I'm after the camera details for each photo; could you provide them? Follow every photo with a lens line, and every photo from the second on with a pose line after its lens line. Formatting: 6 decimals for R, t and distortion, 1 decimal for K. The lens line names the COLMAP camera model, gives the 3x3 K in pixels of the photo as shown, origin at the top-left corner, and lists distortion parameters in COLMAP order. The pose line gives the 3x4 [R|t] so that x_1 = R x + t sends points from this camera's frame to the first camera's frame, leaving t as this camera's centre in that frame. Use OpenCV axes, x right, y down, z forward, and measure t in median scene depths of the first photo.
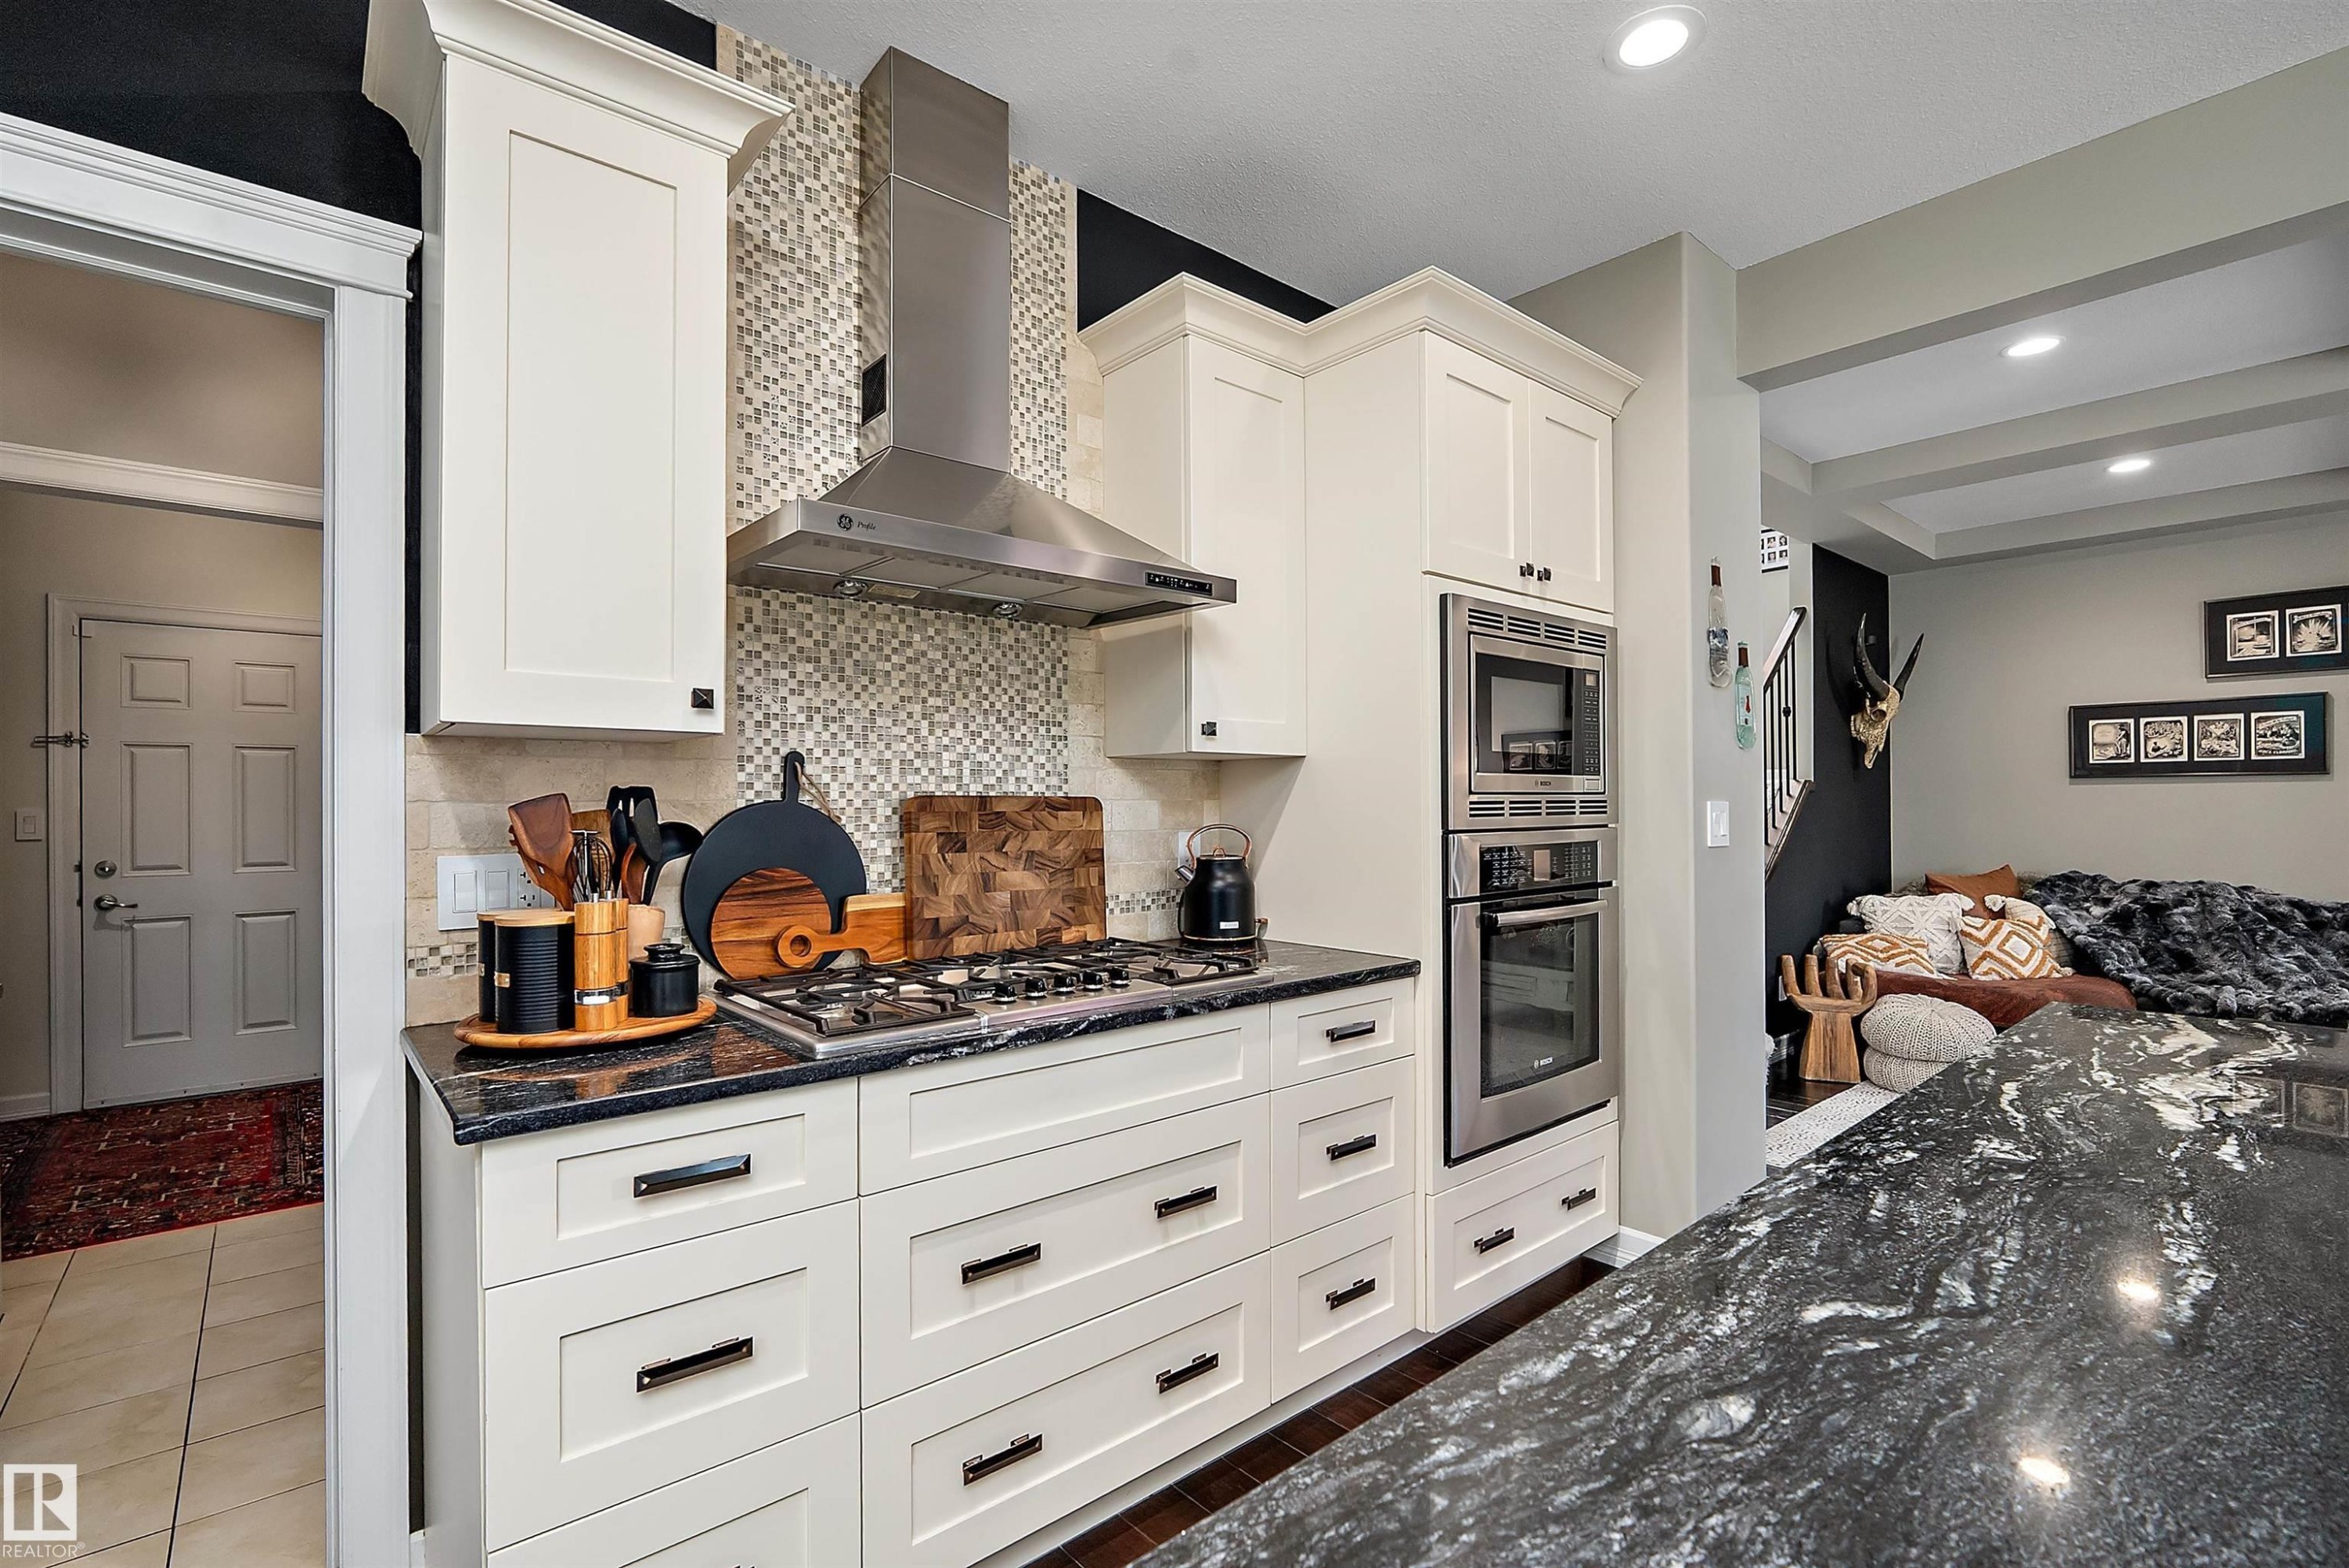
lens RADIAL K [[1067.7, 0, 1176.7], [0, 1067.7, 792.6], [0, 0, 1]] dist [-0.005725, -0.000369]
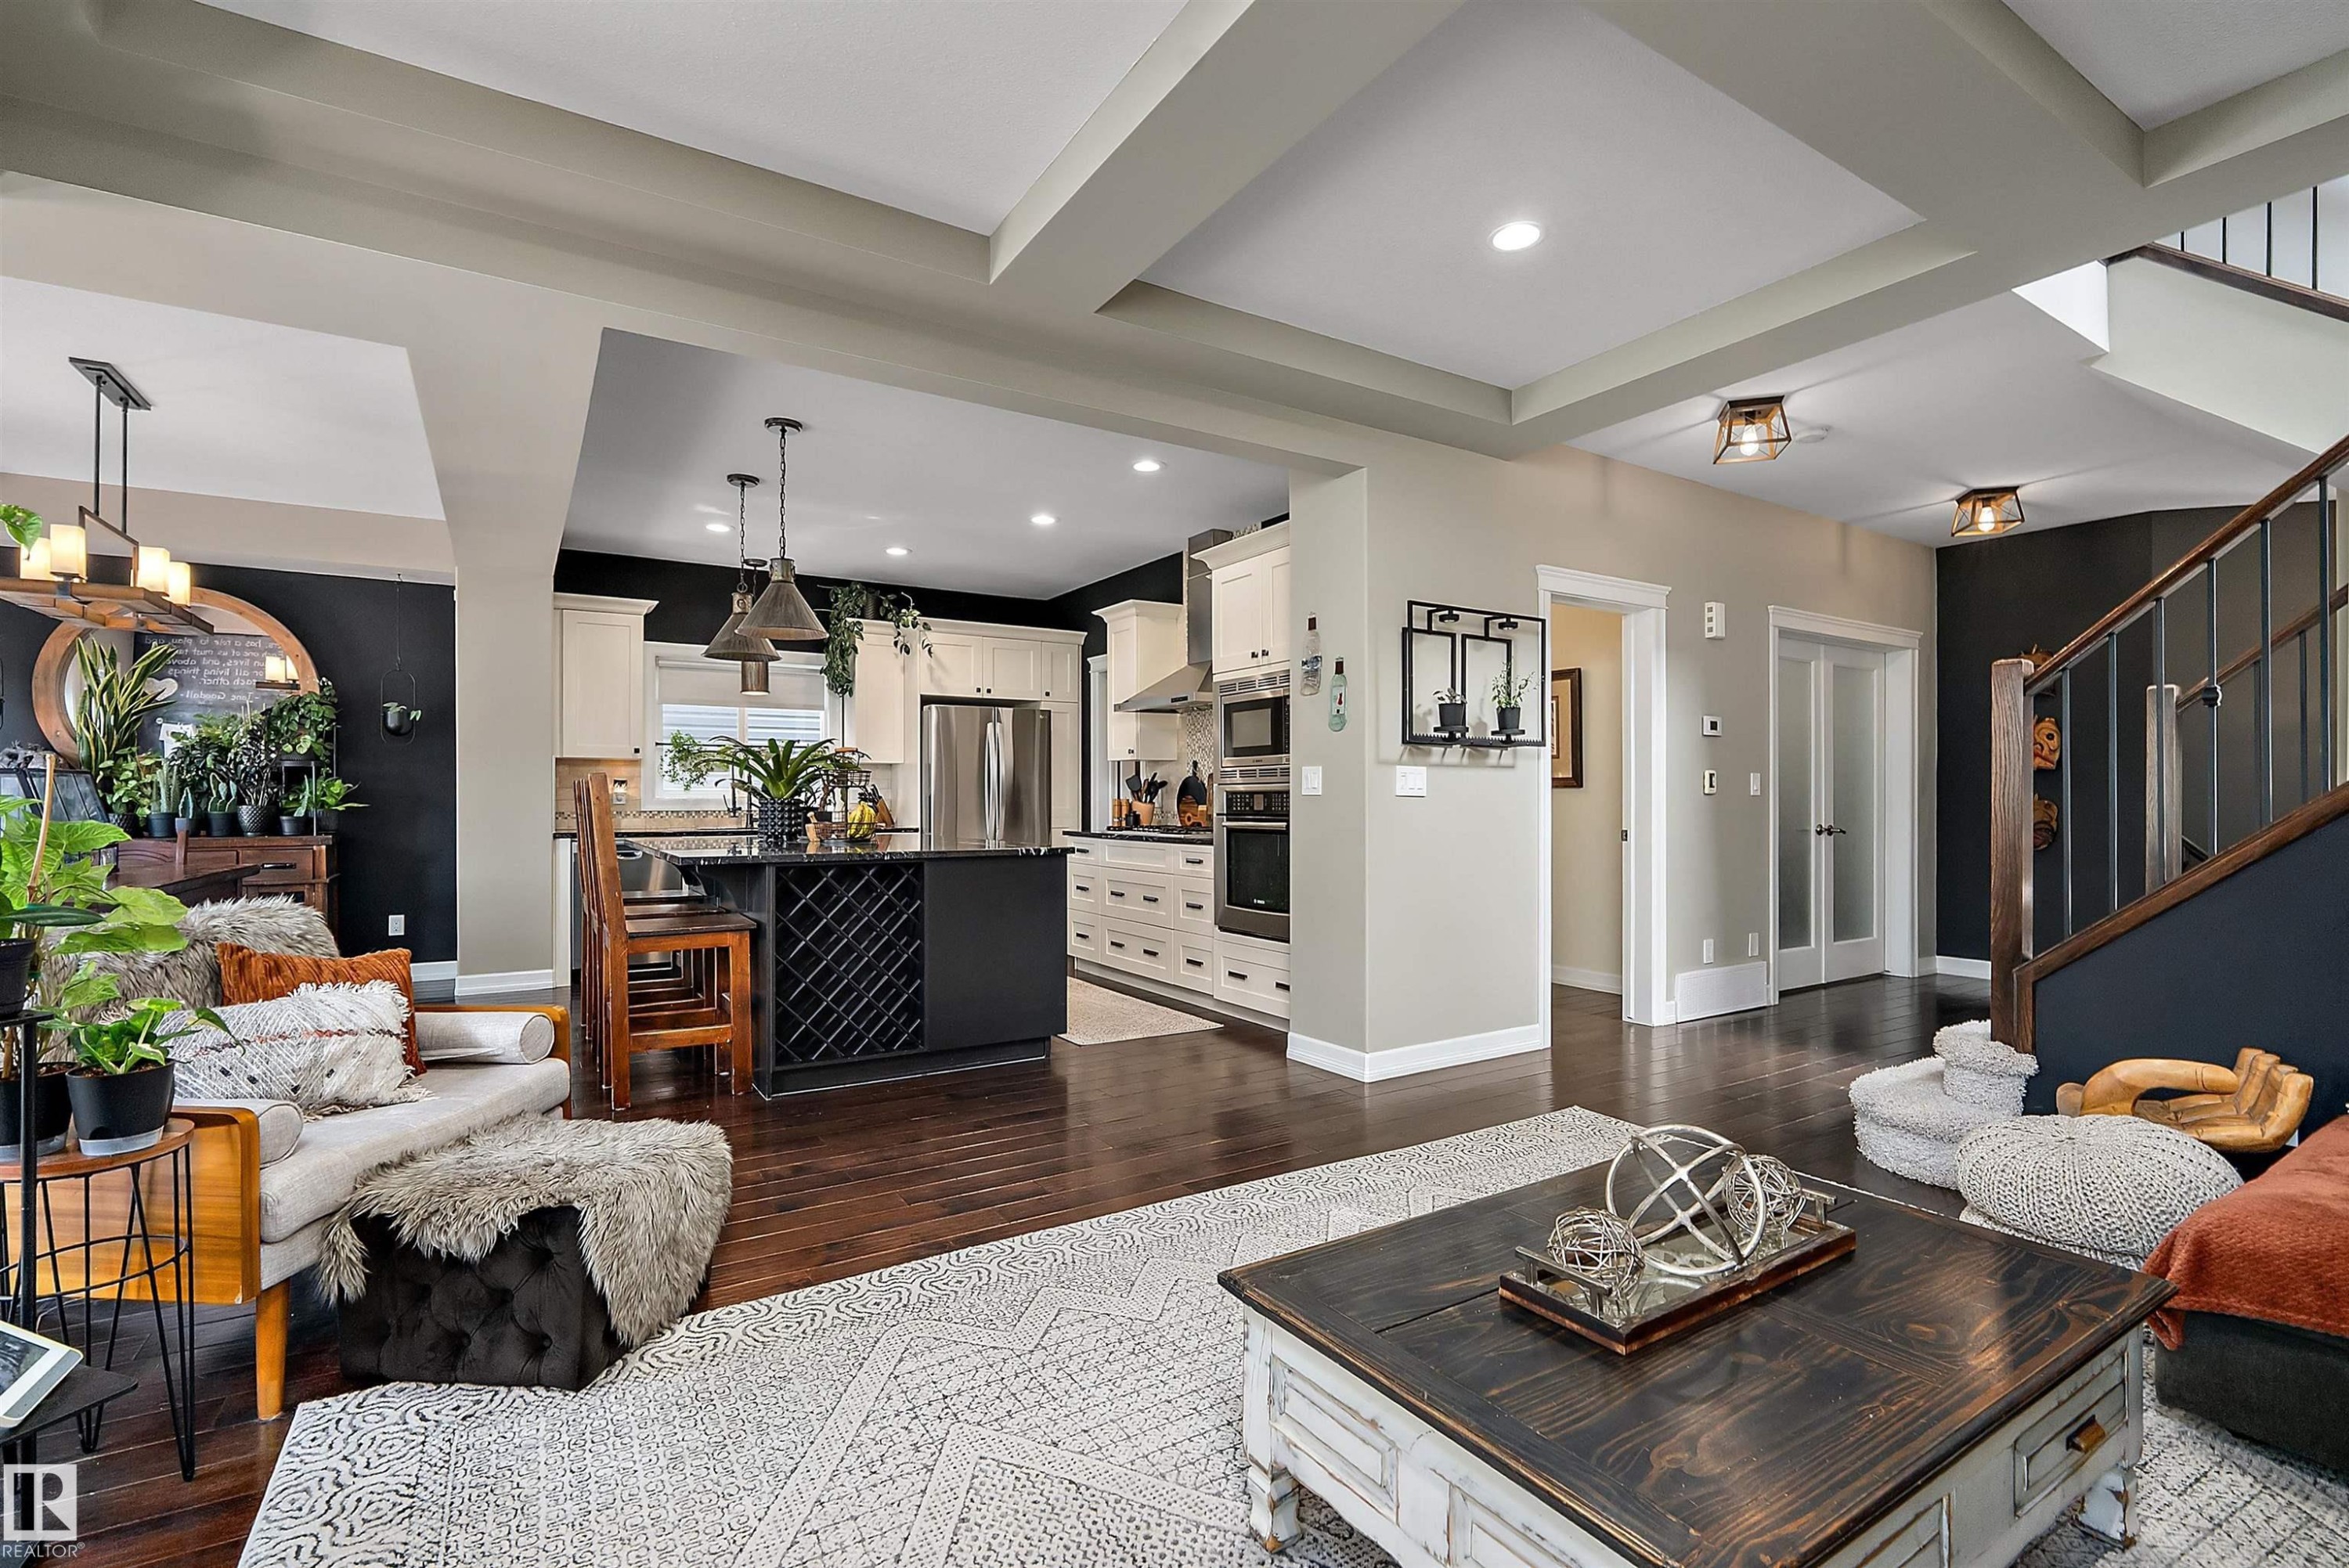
lens RADIAL K [[1067.7, 0, 1173.1], [0, 1067.7, 793.5], [0, 0, 1]] dist [-0.005725, -0.000369]
pose [[-0.151720, 0.002783, -0.988420, 2.341278], [0.013815, 0.999904, 0.000695, 0.048685], [0.988327, -0.013550, -0.151744, 1.151204]]
